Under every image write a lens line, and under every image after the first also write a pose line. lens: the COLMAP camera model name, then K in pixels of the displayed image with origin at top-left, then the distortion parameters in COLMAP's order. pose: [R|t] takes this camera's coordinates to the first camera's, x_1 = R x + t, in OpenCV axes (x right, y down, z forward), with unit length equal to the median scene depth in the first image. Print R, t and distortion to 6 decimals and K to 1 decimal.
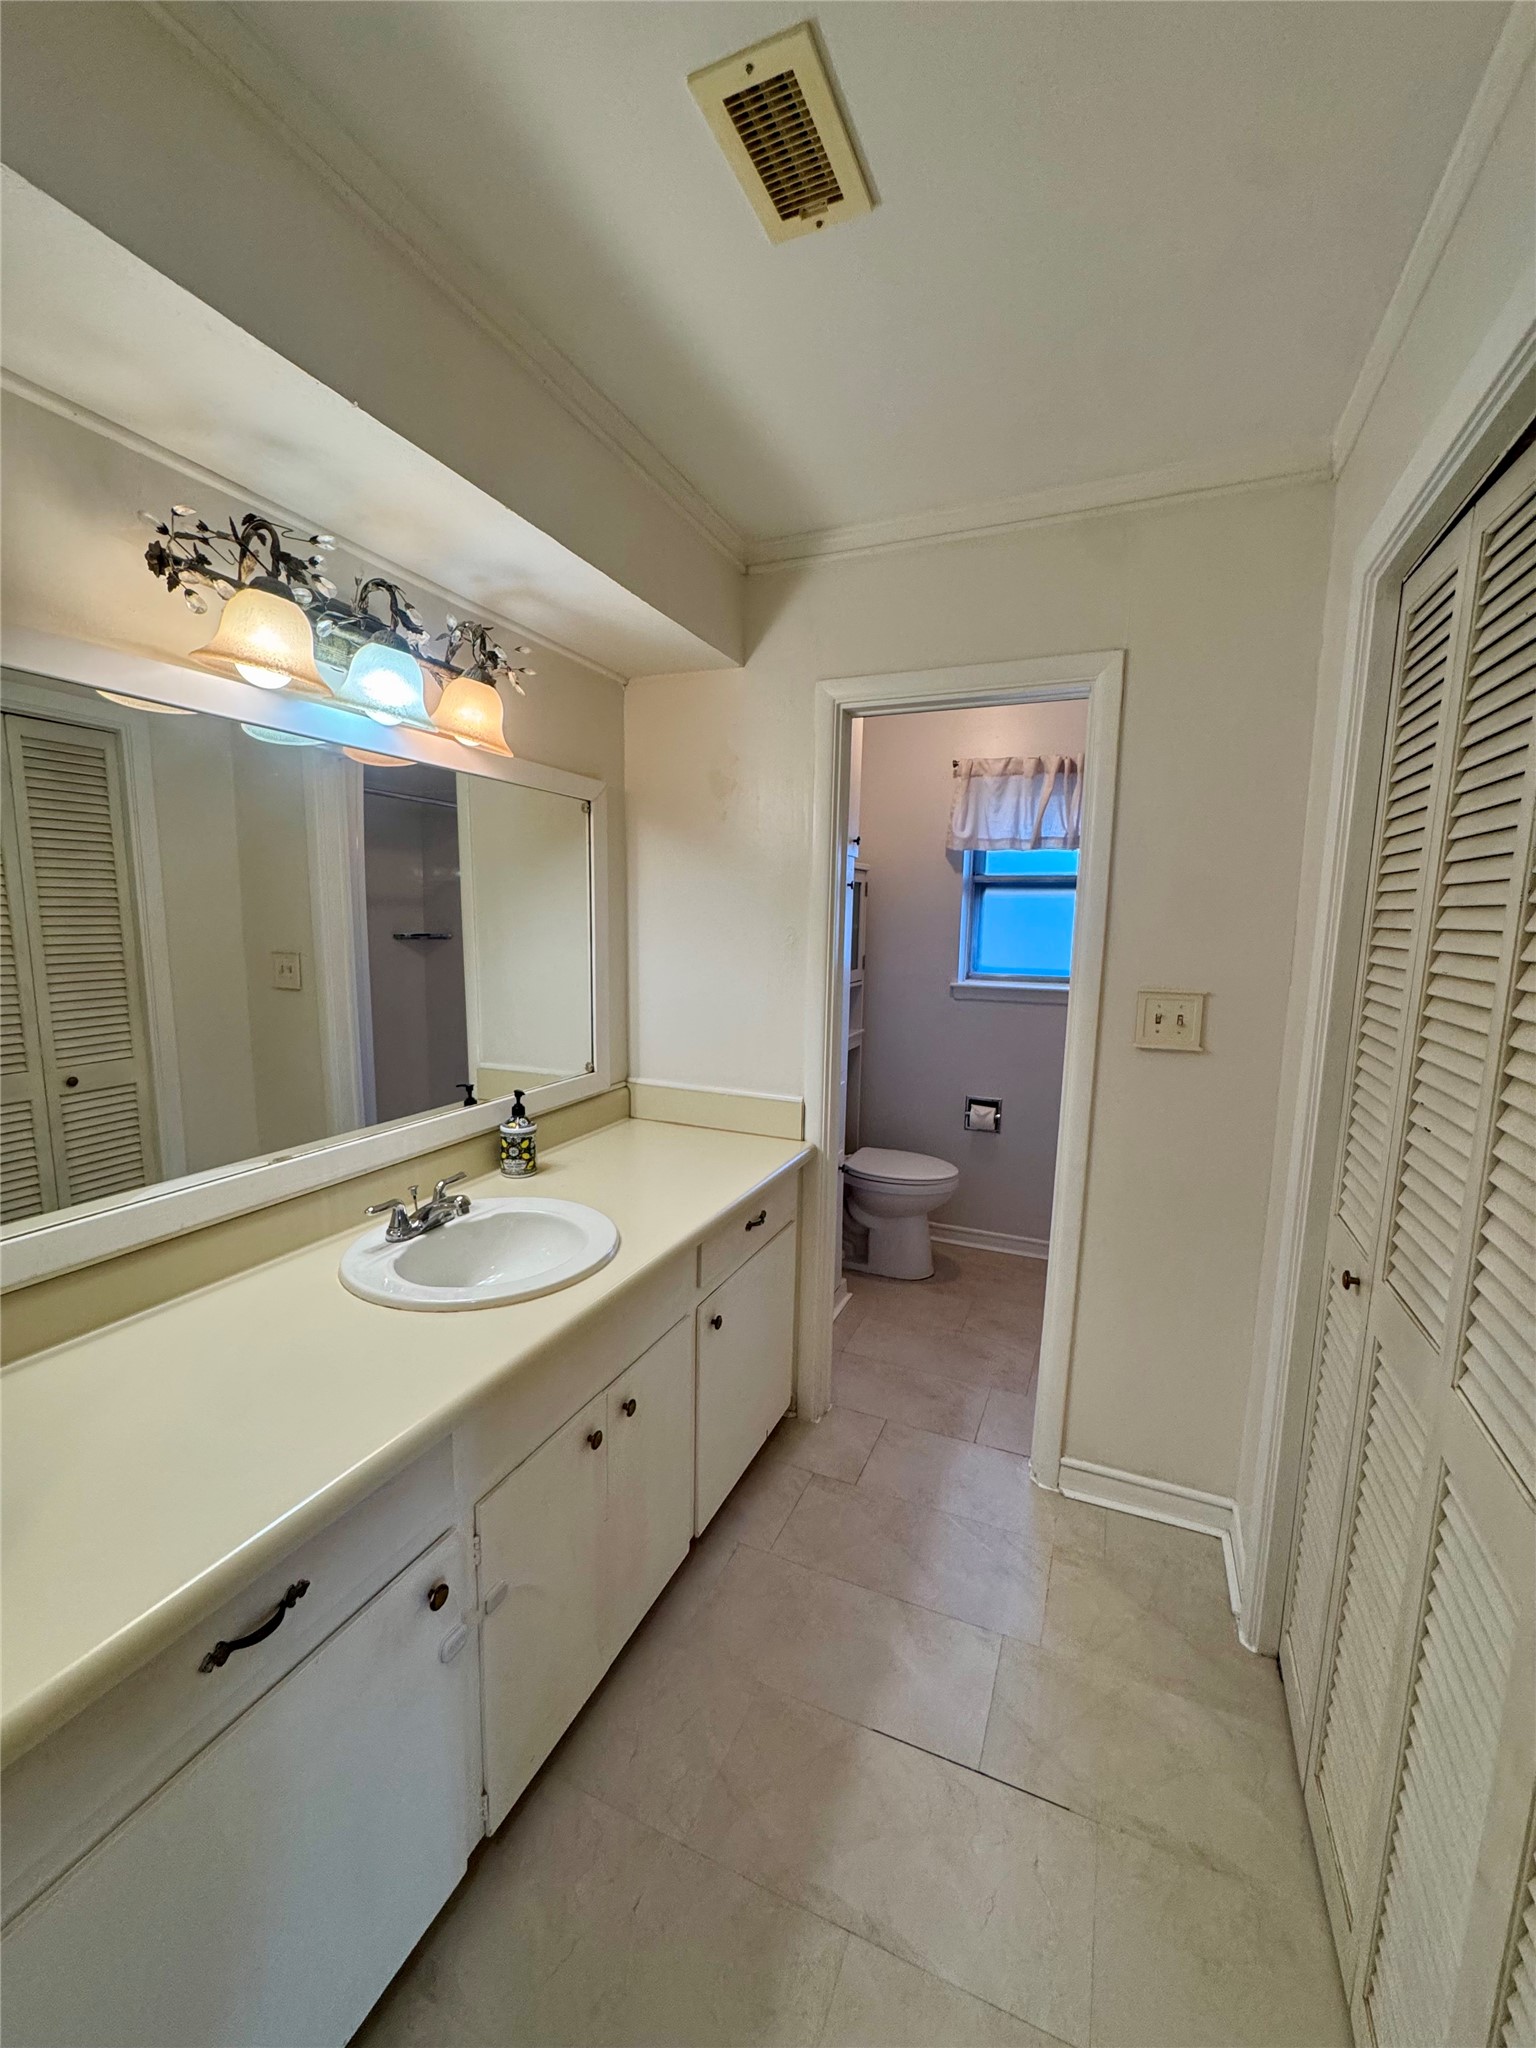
lens RADIAL K [[818.8, 0, 770.5], [0, 818.8, 1038.9], [0, 0, 1]] dist [-0.000614, -0.000209]
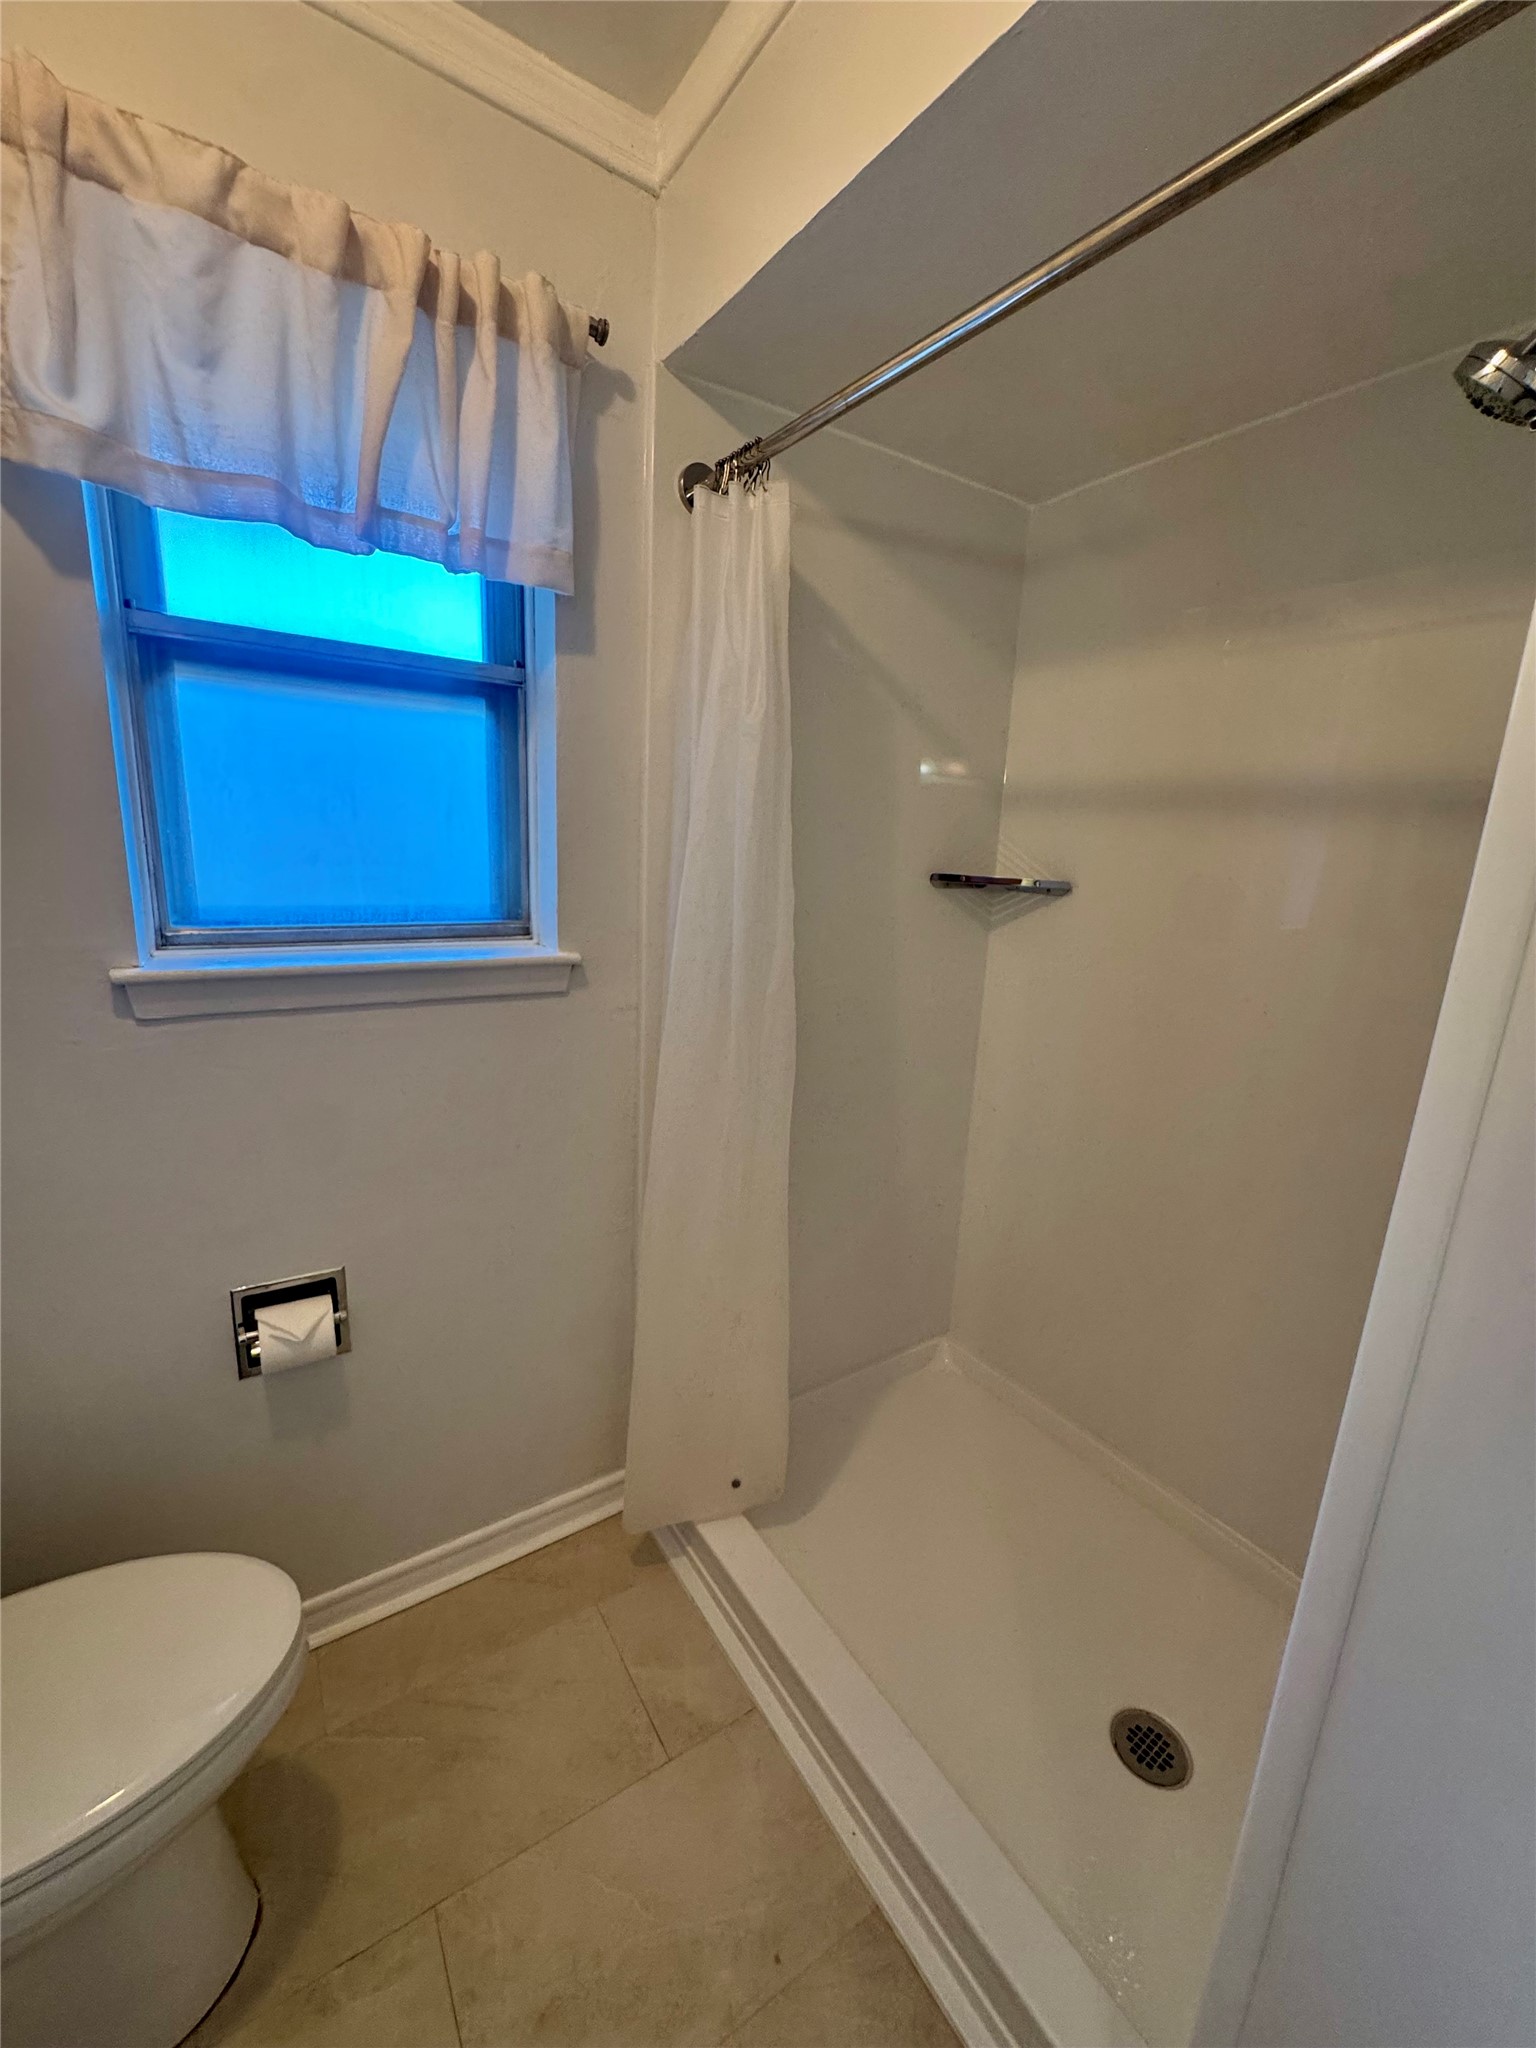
lens RADIAL K [[803.3, 0, 768.0], [0, 803.3, 1024.0], [0, 0, 1]] dist [0.000759, 0.000061]
pose [[0.524710, -0.177438, 0.832583, 0.099682], [0.079165, 0.983968, 0.159809, -0.077351], [-0.847592, -0.017942, 0.530345, 0.646006]]
